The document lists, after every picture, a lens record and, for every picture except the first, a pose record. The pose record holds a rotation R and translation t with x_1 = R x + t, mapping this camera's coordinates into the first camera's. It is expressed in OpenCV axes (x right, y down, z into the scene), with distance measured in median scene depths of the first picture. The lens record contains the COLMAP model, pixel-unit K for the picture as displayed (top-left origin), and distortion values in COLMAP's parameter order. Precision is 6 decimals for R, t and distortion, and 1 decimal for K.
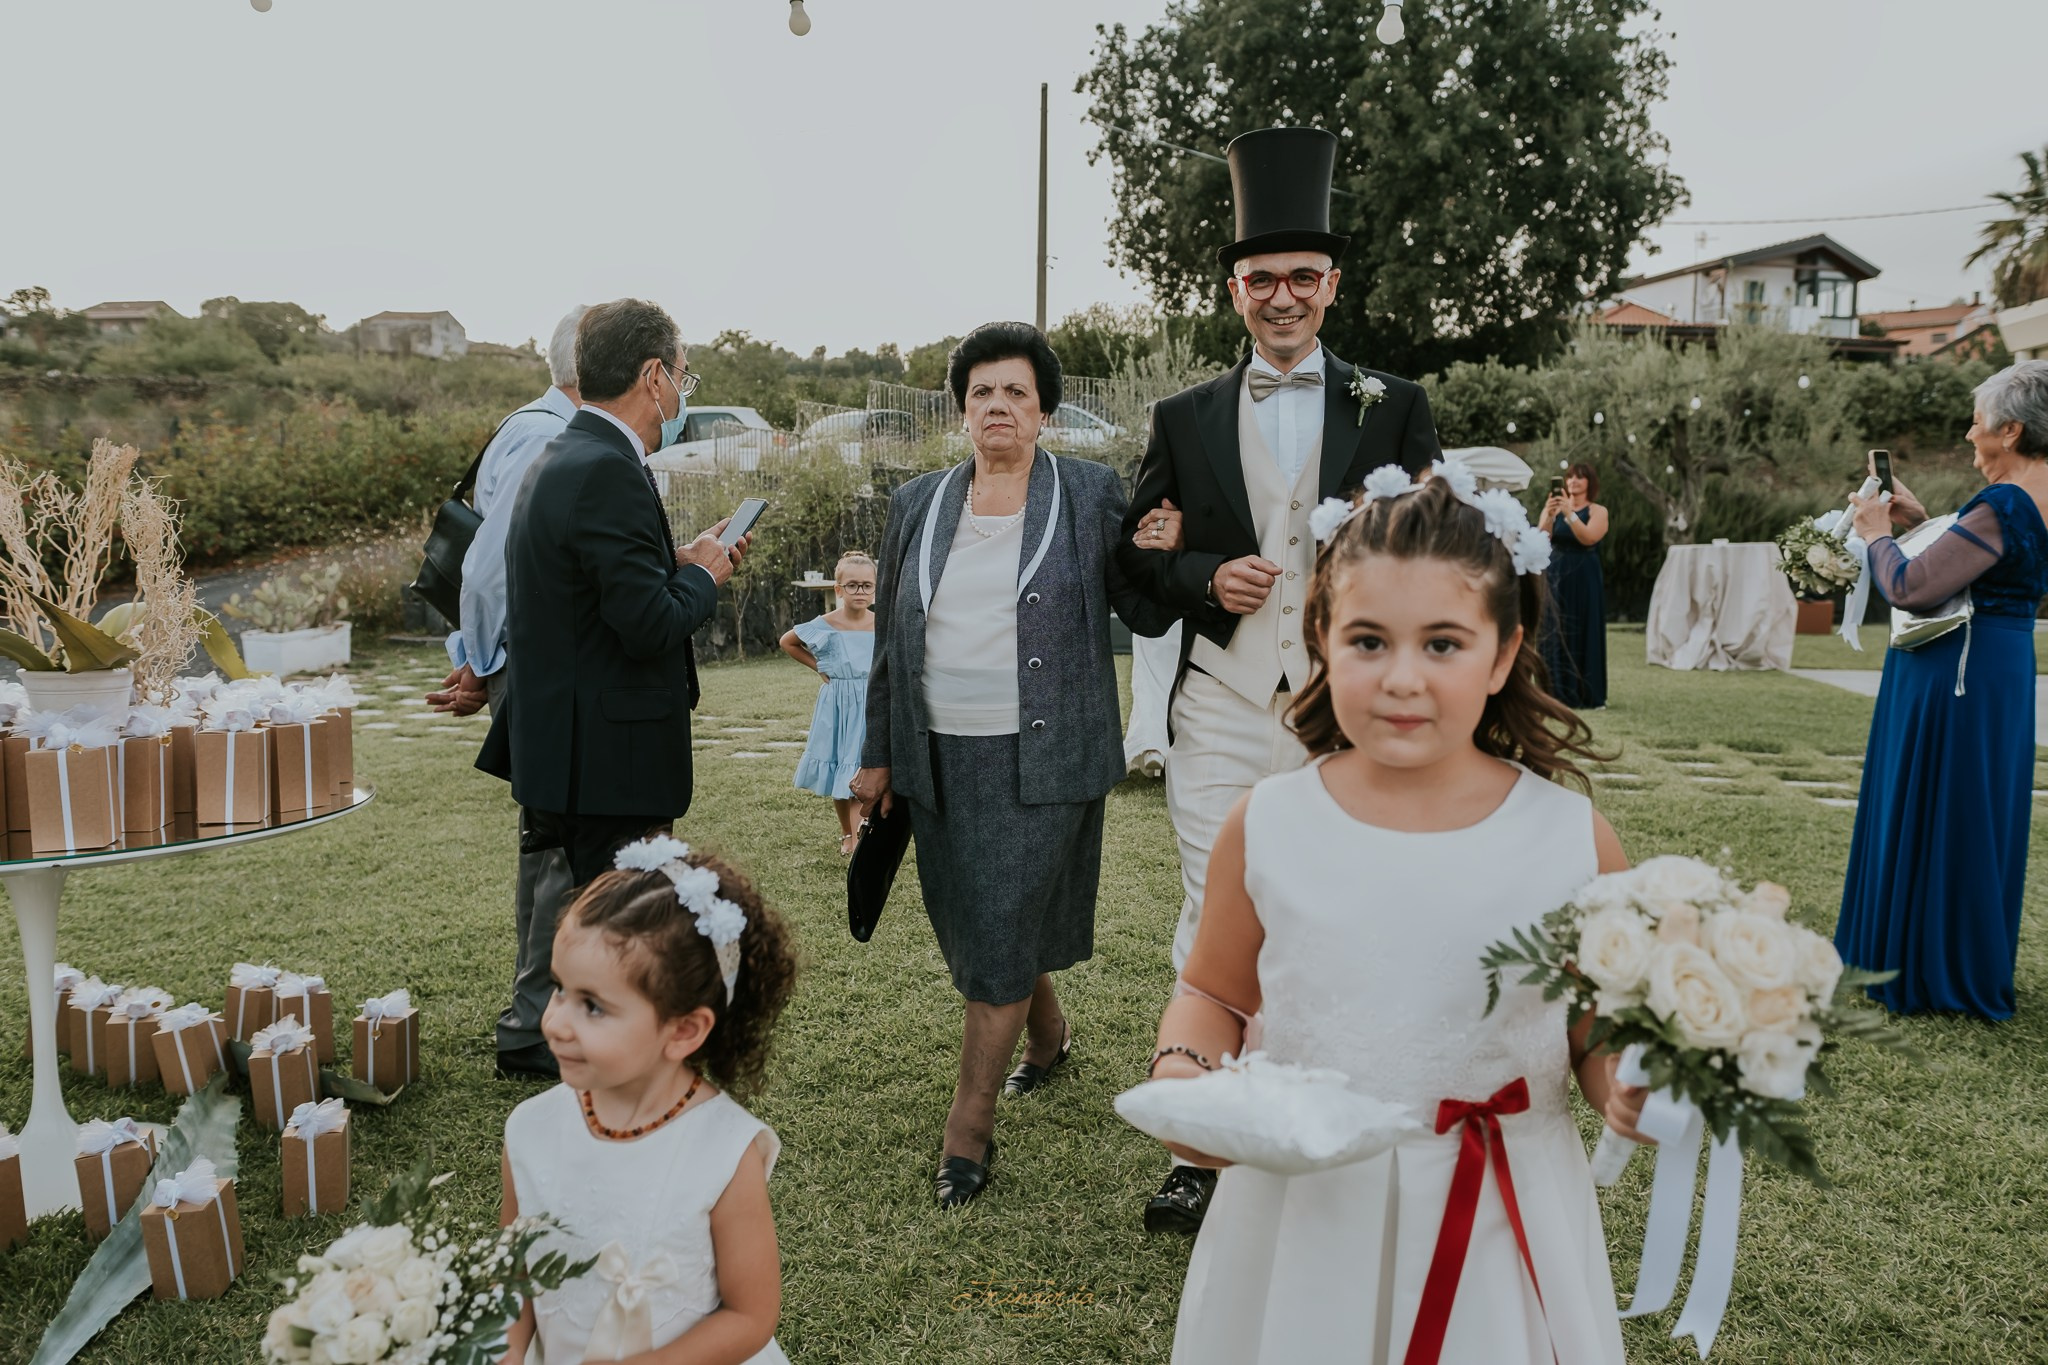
lens RADIAL K [[1446.6, 0, 1022.1], [0, 1446.6, 681.1], [0, 0, 1]] dist [-0.005146, 0.002787]
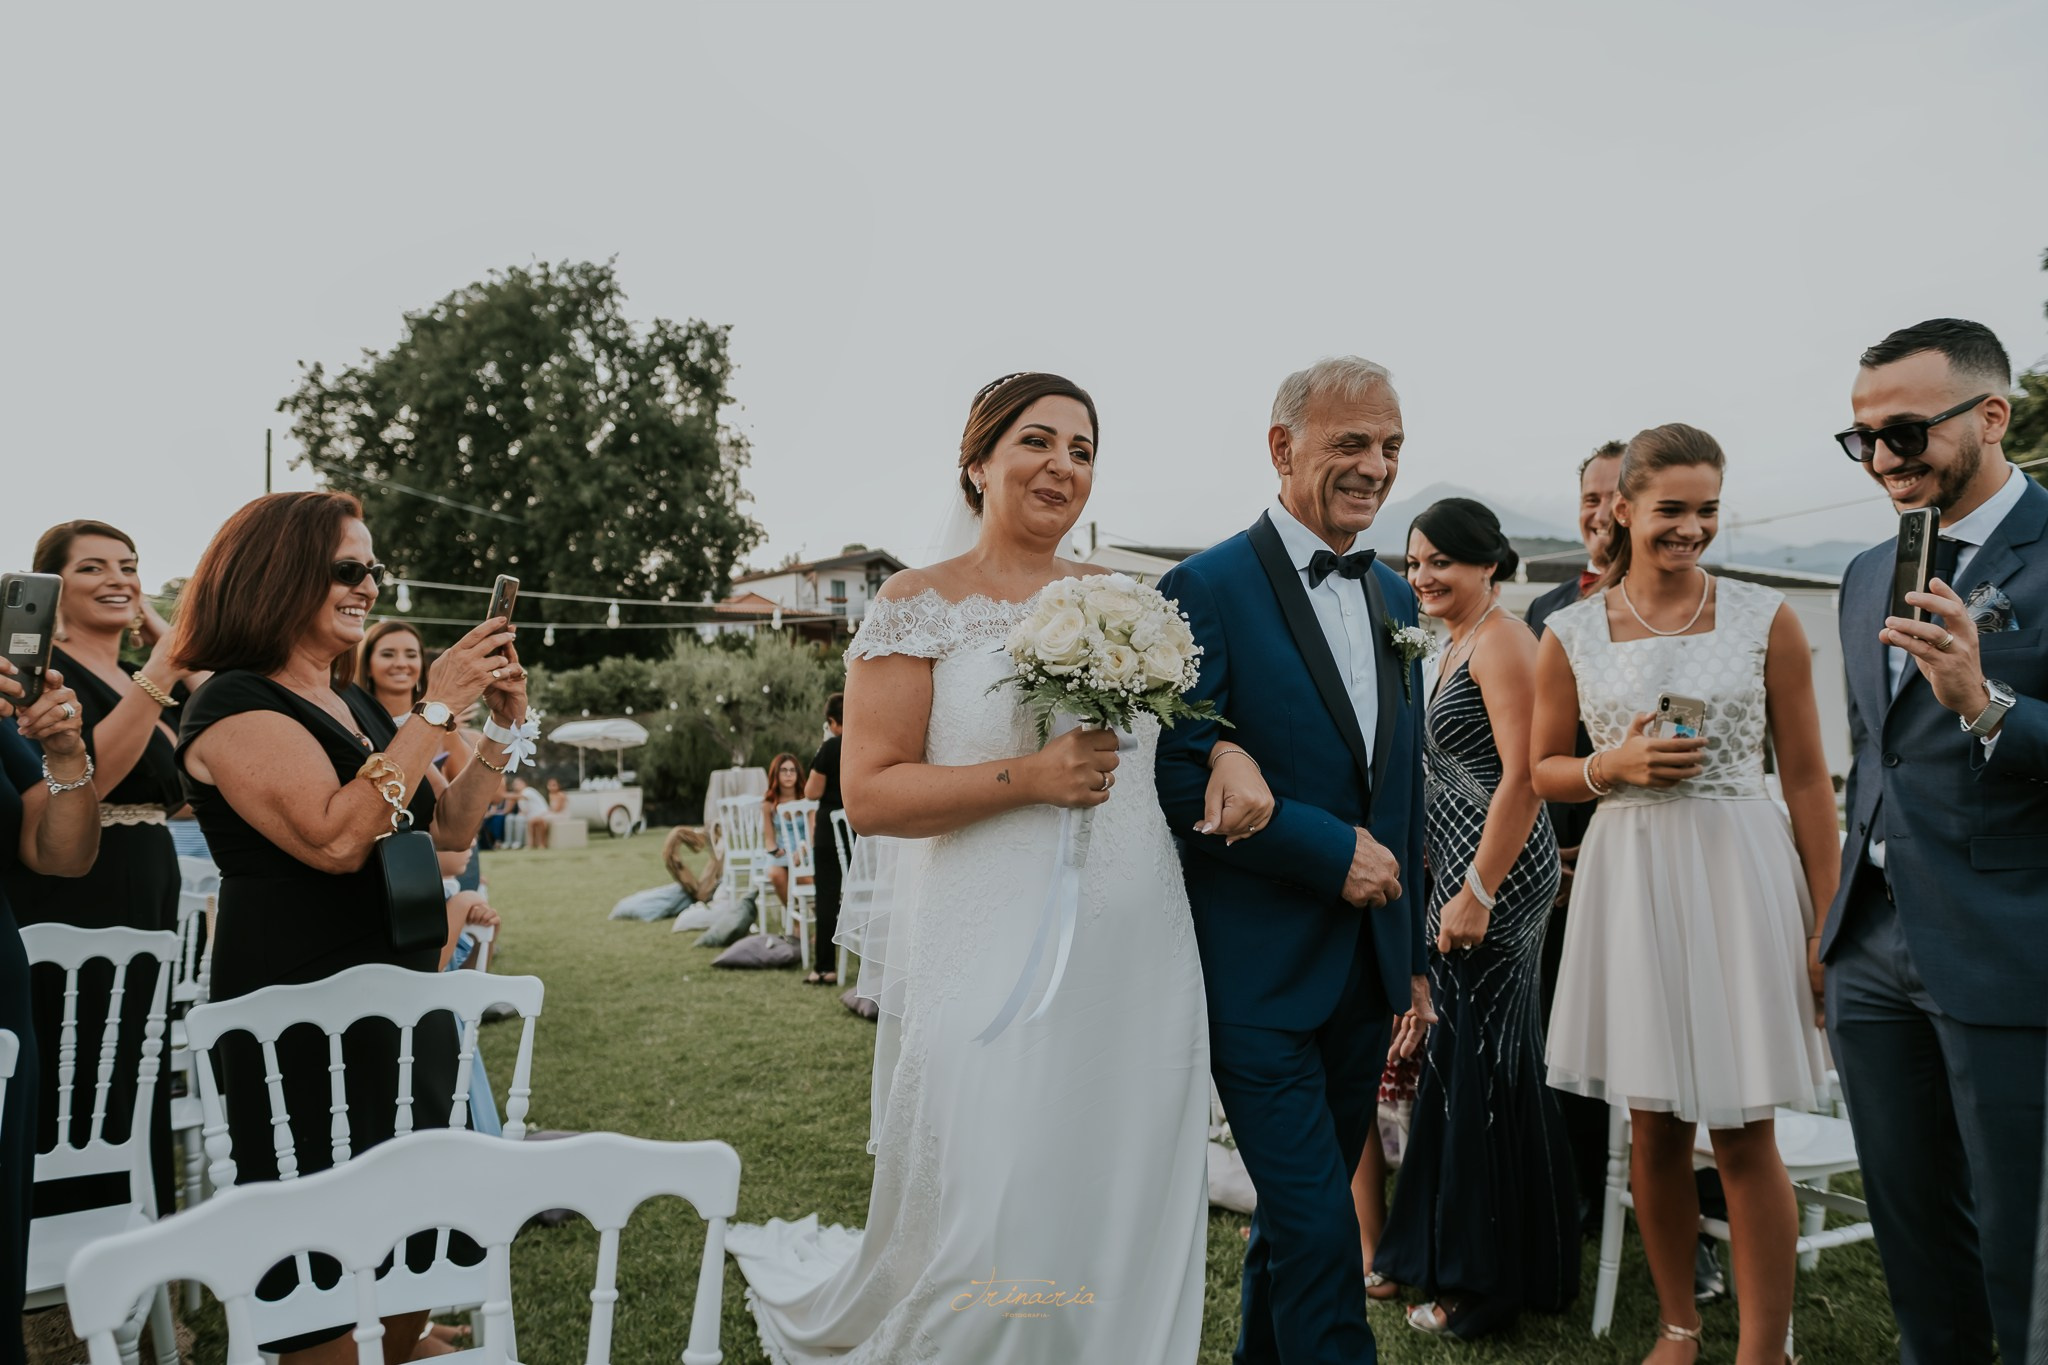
lens RADIAL K [[1446.6, 0, 1025.2], [0, 1446.6, 676.3], [0, 0, 1]] dist [-0.005146, 0.002787]
pose [[0.852339, -0.002166, 0.522985, -0.058928], [0.092998, 0.984682, -0.147486, 0.030648], [-0.514655, 0.174345, 0.839485, -0.252062]]
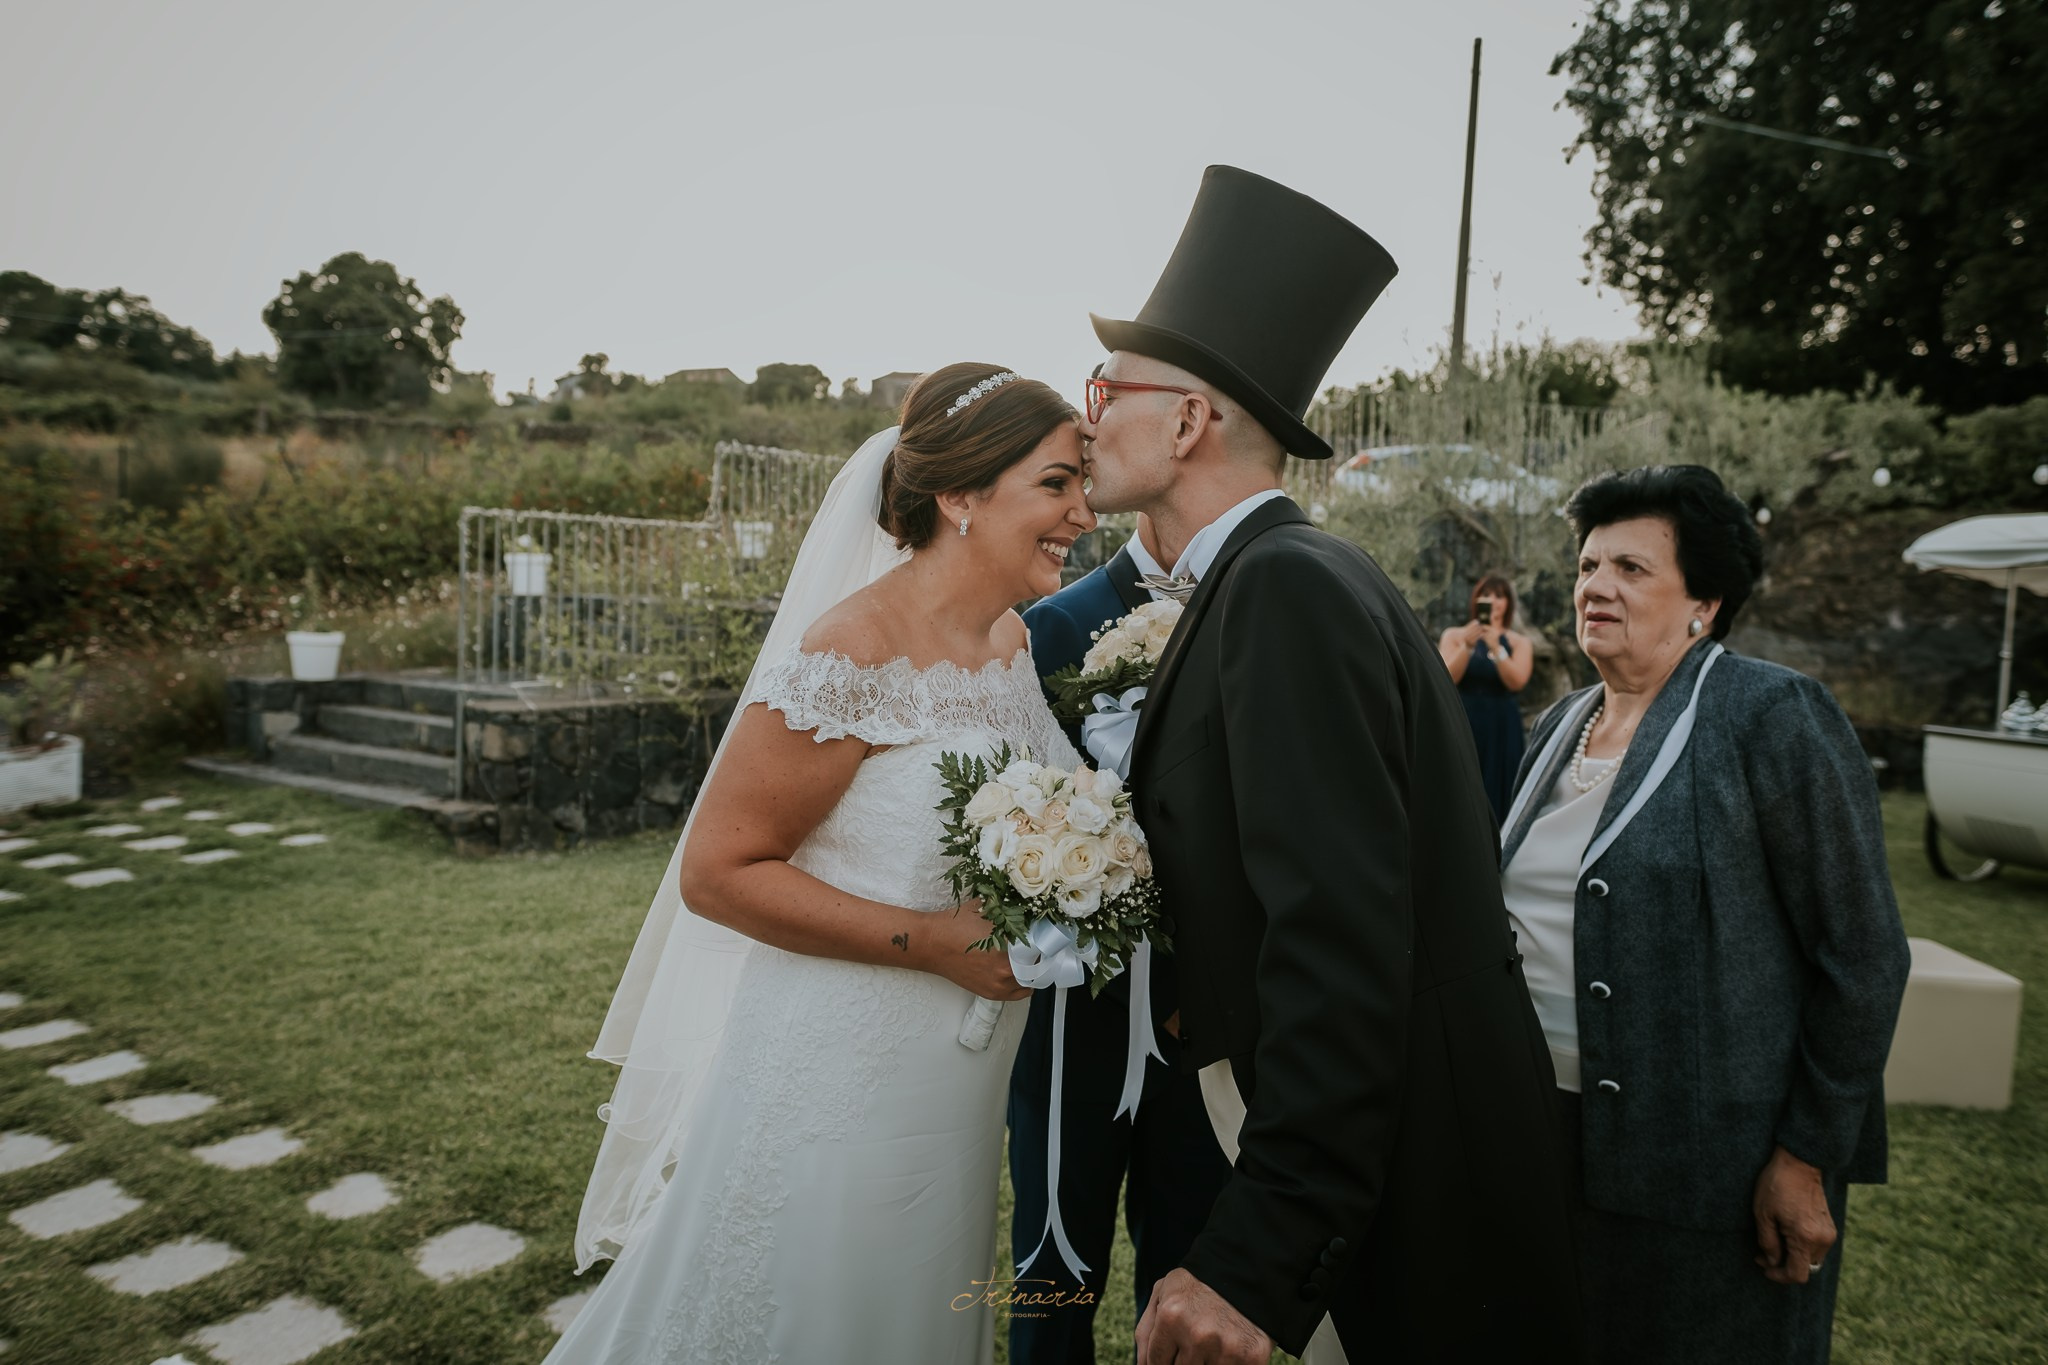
lens RADIAL K [[1446.6, 0, 1031.1], [0, 1446.6, 681.8], [0, 0, 1]] dist [-0.005146, 0.002787]
pose [[0.944402, 0.056323, -0.323933, 0.043937], [-0.069465, 0.997159, -0.029141, -0.021914], [0.321372, 0.050023, 0.945631, 0.153425]]
